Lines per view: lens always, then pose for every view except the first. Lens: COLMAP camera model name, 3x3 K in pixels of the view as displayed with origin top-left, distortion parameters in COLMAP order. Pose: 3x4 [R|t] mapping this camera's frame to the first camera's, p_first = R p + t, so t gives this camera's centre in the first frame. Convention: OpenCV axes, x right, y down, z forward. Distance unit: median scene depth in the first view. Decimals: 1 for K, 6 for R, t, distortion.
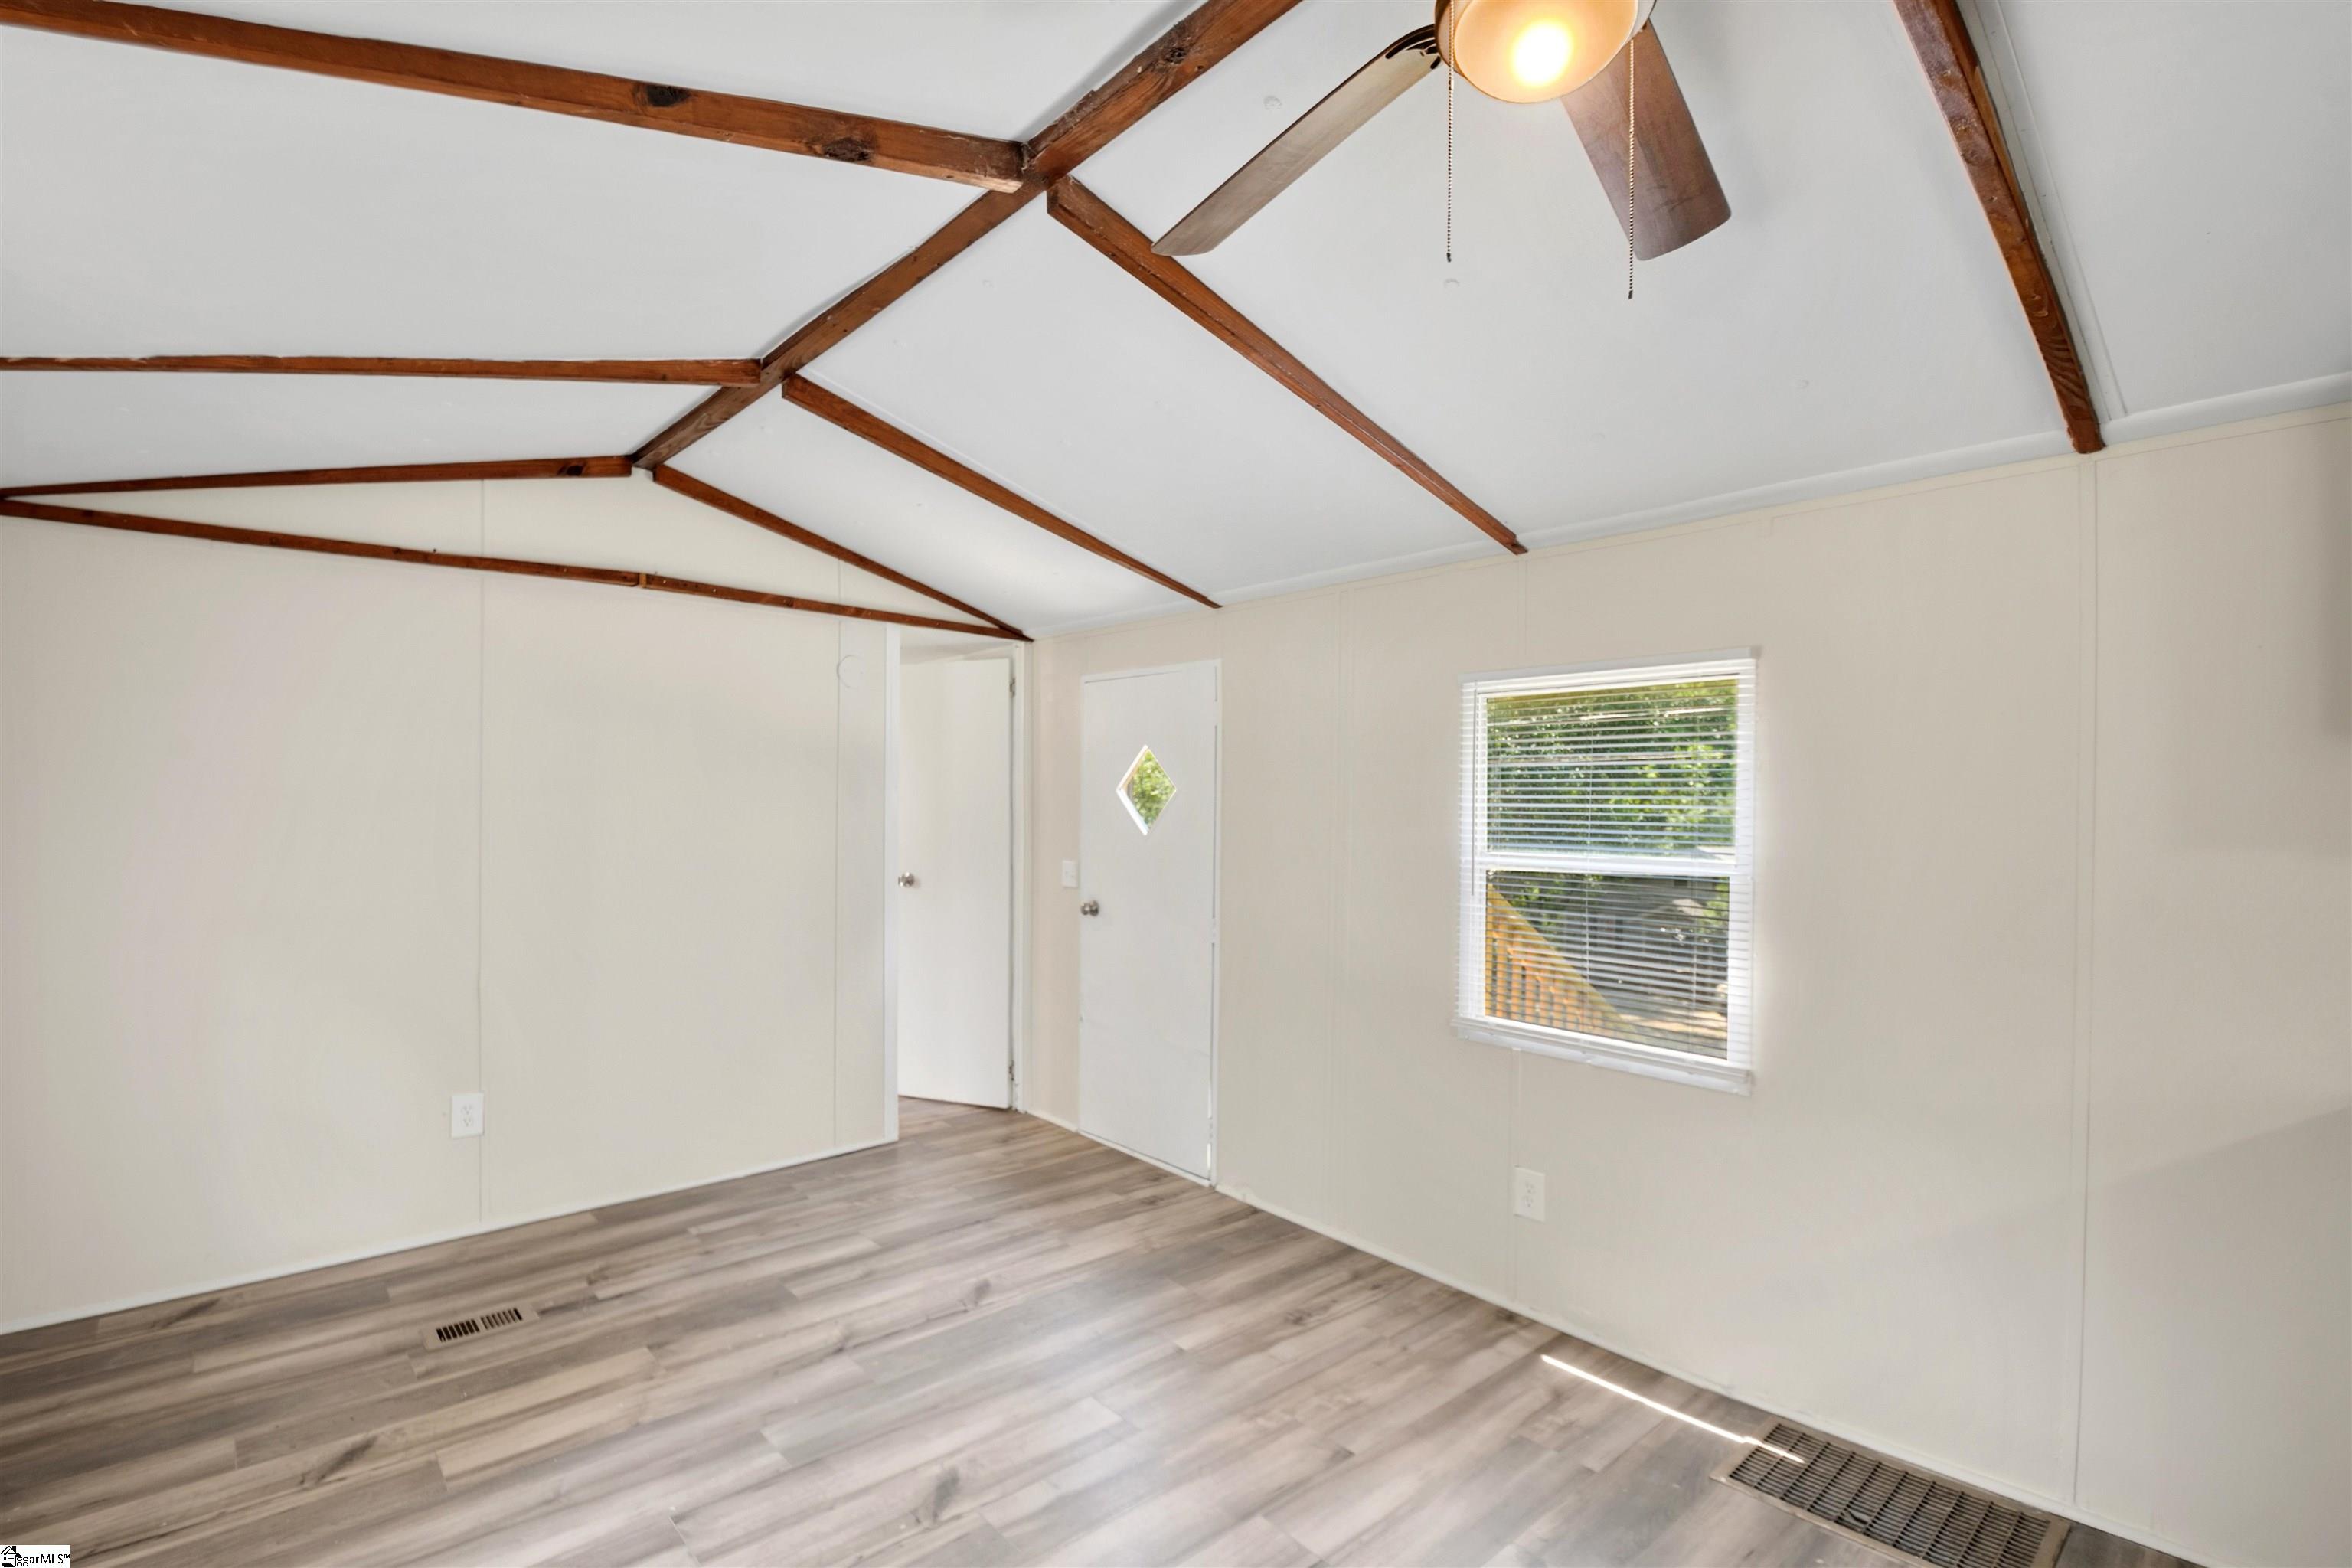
lens RADIAL K [[1105.9, 0, 1170.3], [0, 1105.9, 810.1], [0, 0, 1]] dist [0.000845, -0.013656]
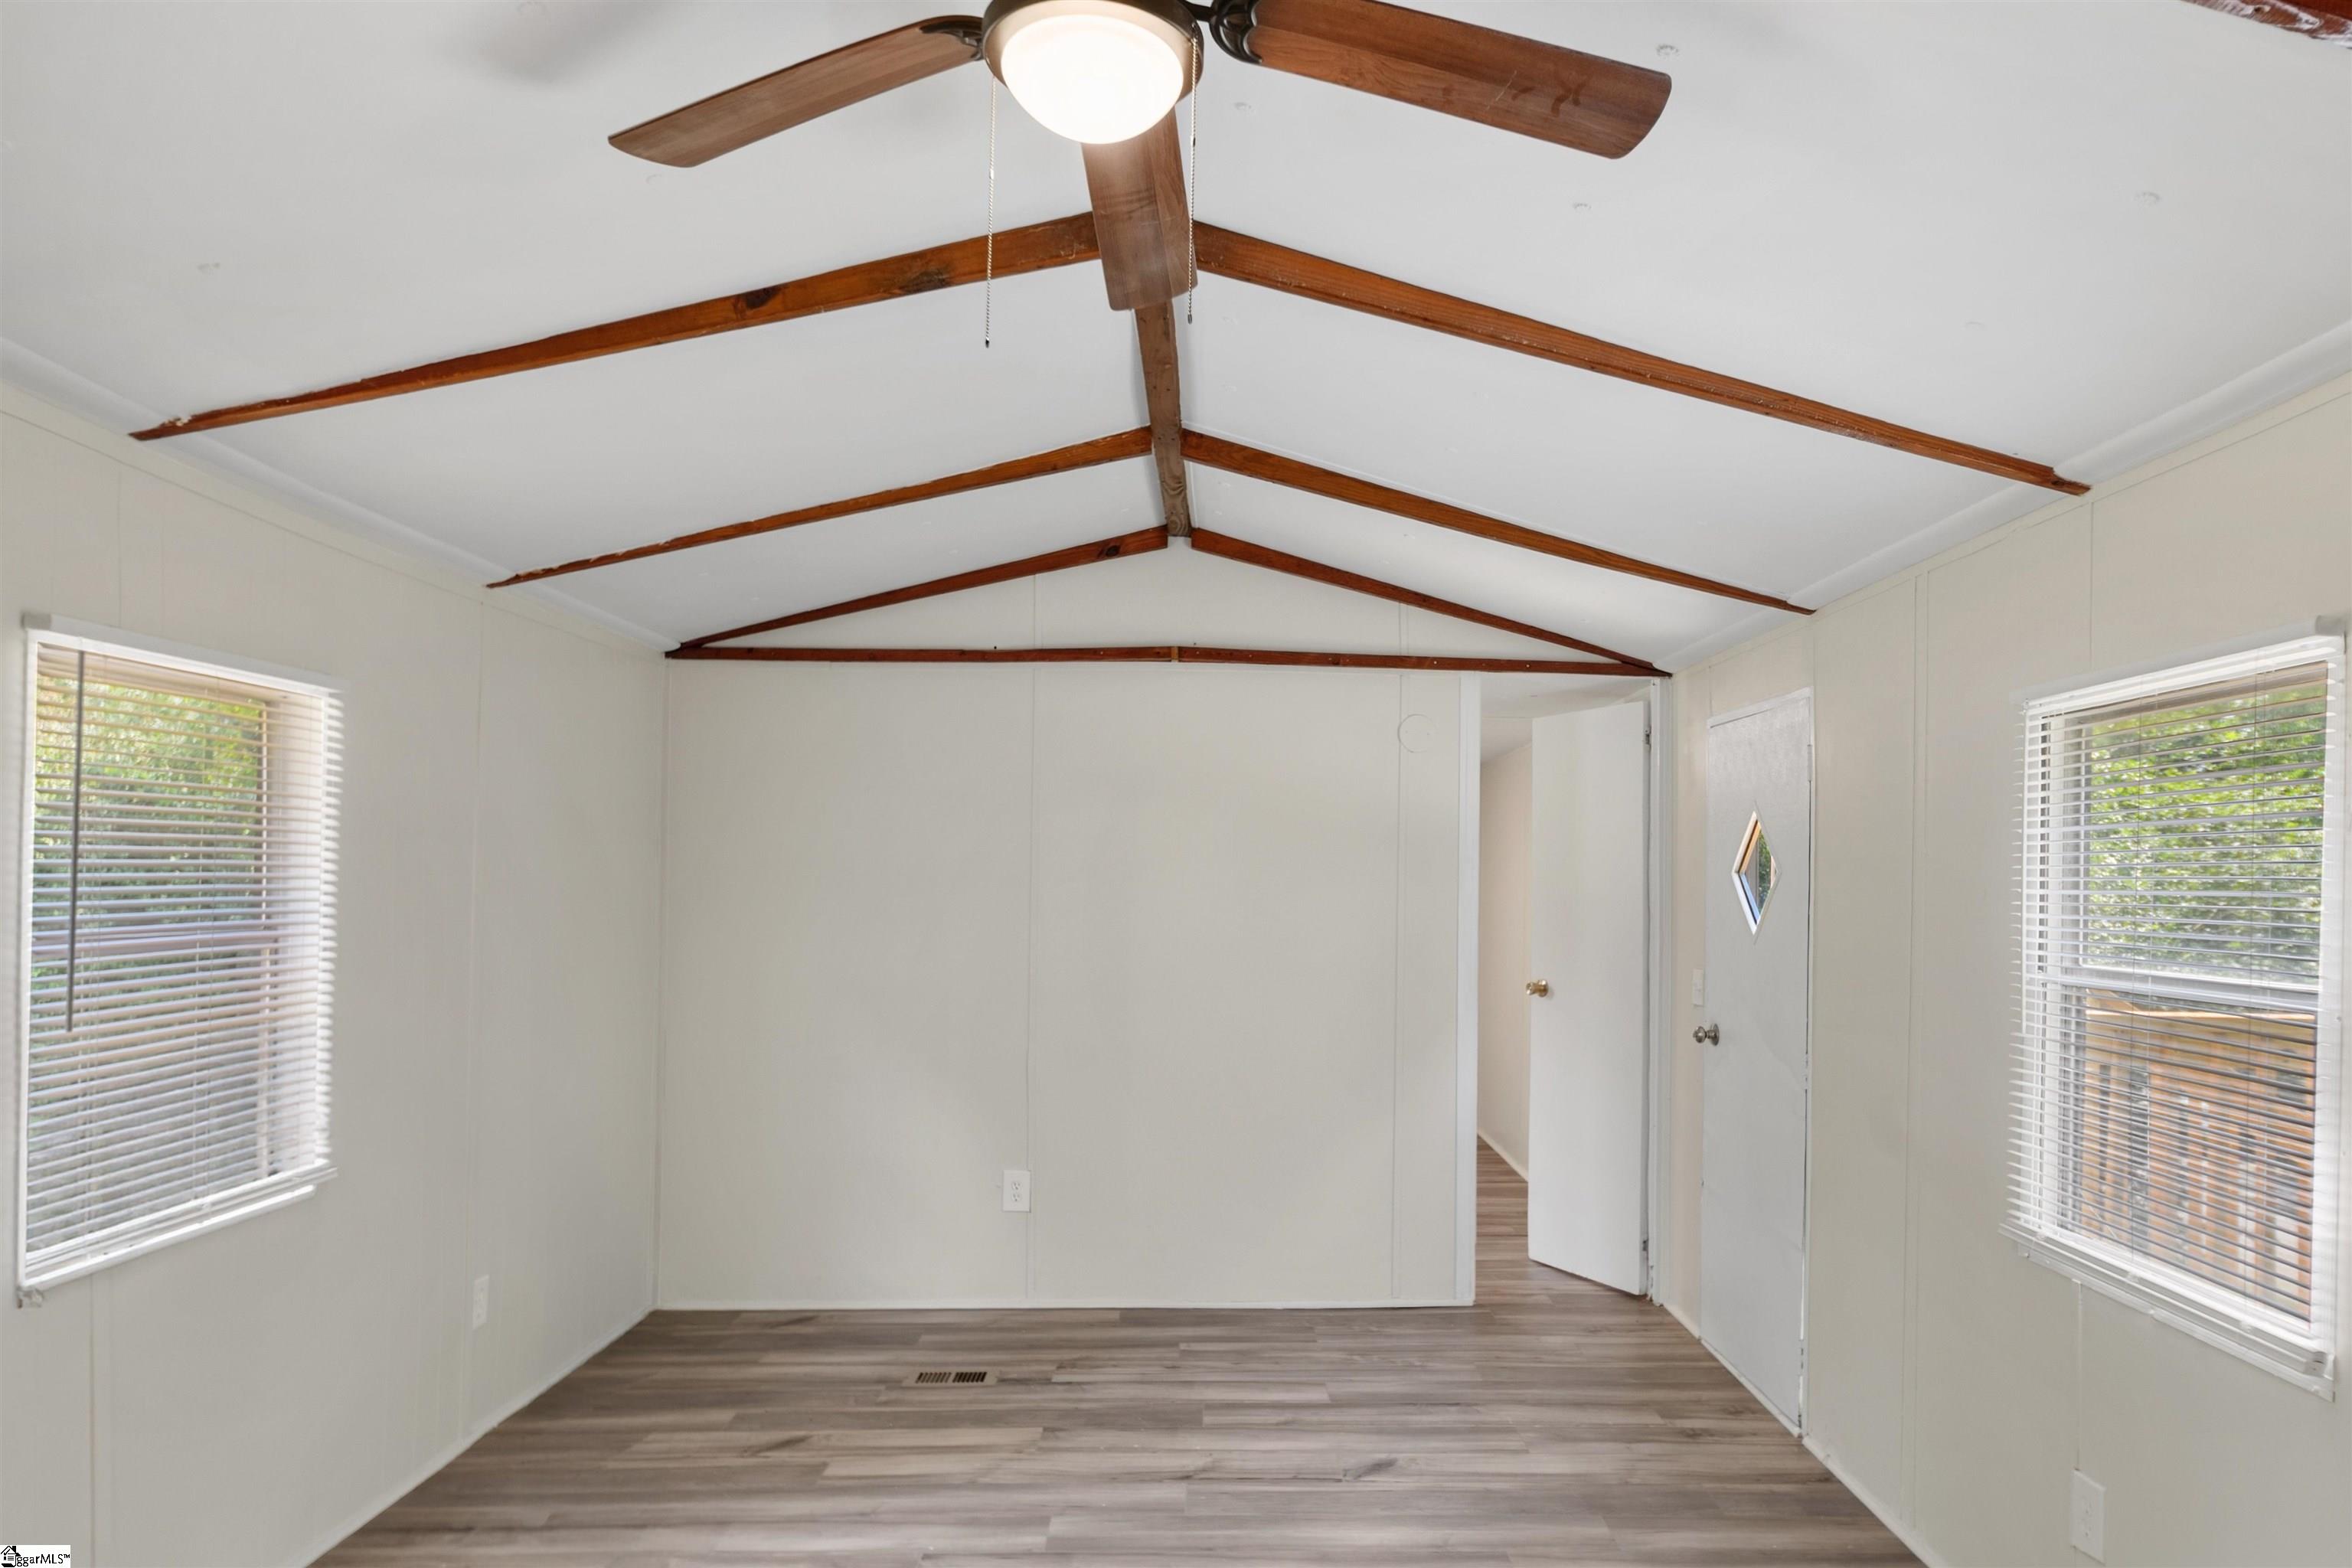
lens RADIAL K [[1538.0, 0, 1251.7], [0, 1538.0, 869.5], [0, 0, 1]] dist [-0.015137, 0.000766]
pose [[0.773769, -0.006044, -0.633439, 0.466778], [-0.008961, 0.999750, -0.020485, 0.004140], [0.633405, 0.021527, 0.773521, 0.023988]]
